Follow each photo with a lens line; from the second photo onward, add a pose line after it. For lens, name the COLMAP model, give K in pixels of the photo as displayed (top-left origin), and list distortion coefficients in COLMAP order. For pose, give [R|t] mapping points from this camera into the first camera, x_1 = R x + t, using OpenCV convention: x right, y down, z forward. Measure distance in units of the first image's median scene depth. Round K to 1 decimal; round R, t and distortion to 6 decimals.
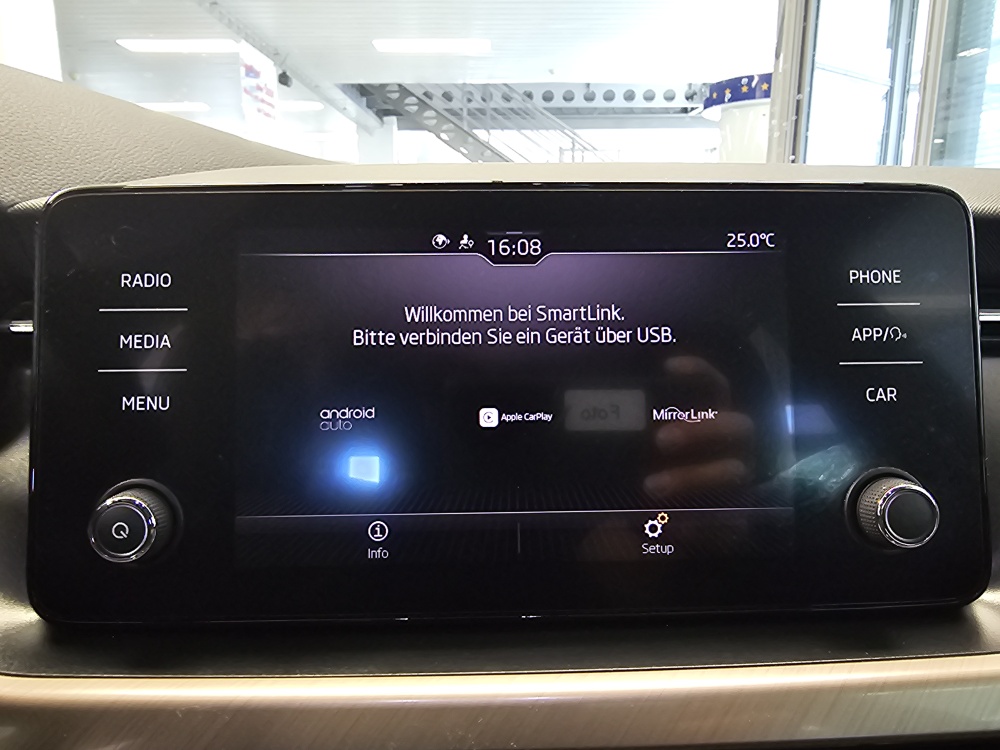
lens RADIAL K [[666.6, 0, 511.3], [0, 666.6, 366.9], [0, 0, 1]] dist [0.005485, -0.004832]
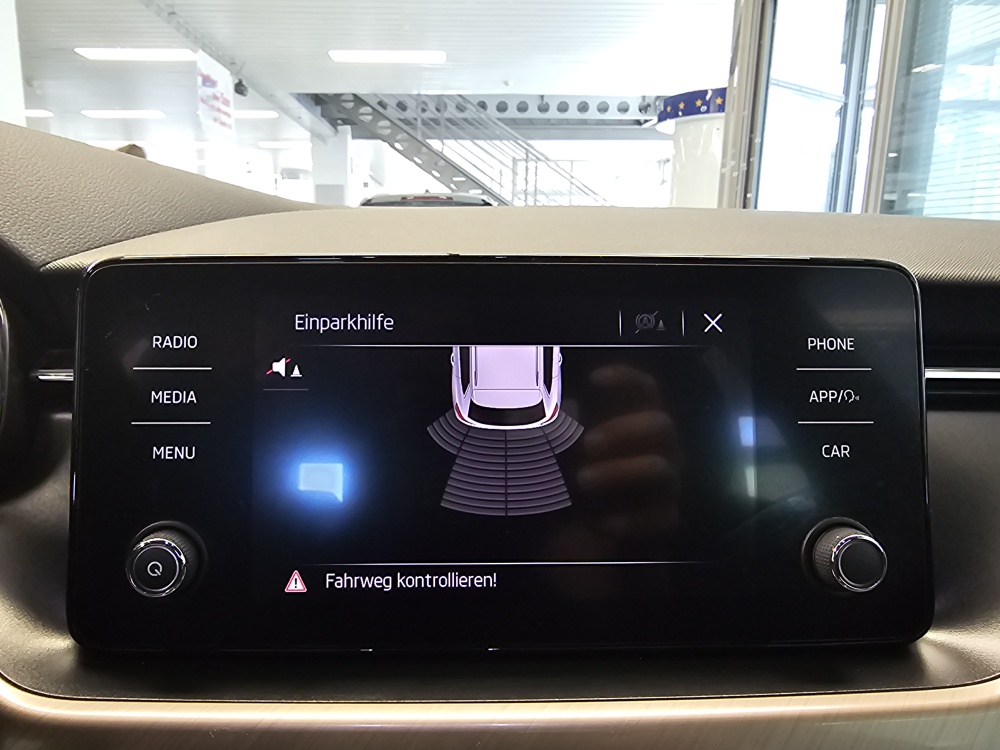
lens RADIAL K [[668.7, 0, 458.1], [0, 668.7, 372.7], [0, 0, 1]] dist [-0.000431, 0.002210]
pose [[0.999930, 0.010971, -0.004377, -0.066797], [-0.010984, 0.999935, -0.002952, -0.077174], [0.004344, 0.003000, 0.999986, -0.109164]]
